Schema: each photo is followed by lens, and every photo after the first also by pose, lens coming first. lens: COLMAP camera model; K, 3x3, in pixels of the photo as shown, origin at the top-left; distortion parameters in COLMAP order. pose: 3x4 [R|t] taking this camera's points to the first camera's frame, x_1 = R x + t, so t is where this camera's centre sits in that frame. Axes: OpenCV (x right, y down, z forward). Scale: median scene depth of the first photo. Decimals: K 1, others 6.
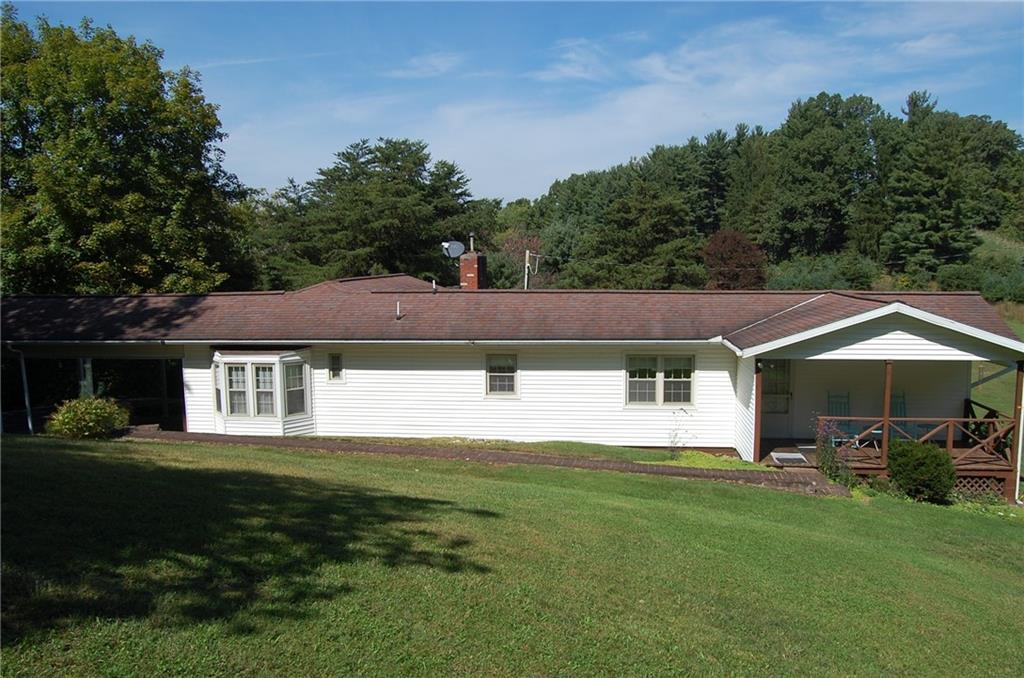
lens RADIAL K [[807.6, 0, 512.9], [0, 807.6, 346.9], [0, 0, 1]] dist [-0.103867, 0.056501]
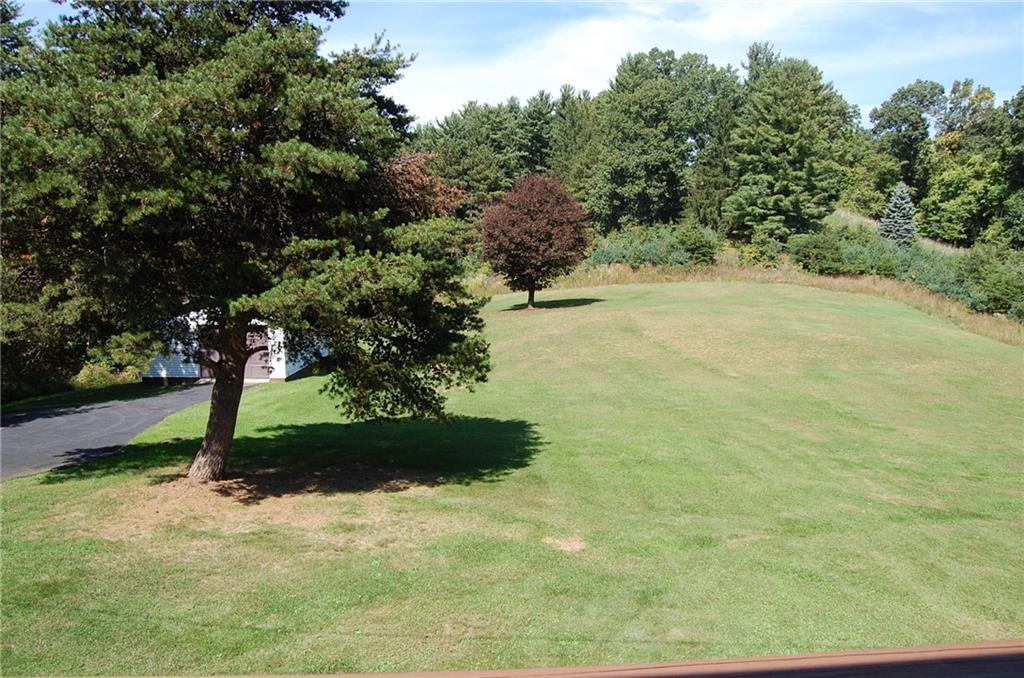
lens RADIAL K [[807.6, 0, 512.9], [0, 807.6, 346.9], [0, 0, 1]] dist [-0.103867, 0.056501]
pose [[0.979610, -0.013706, 0.200439, 0.064903], [0.011239, 0.999846, 0.013442, 0.002319], [-0.200592, -0.010916, 0.979614, 0.188705]]
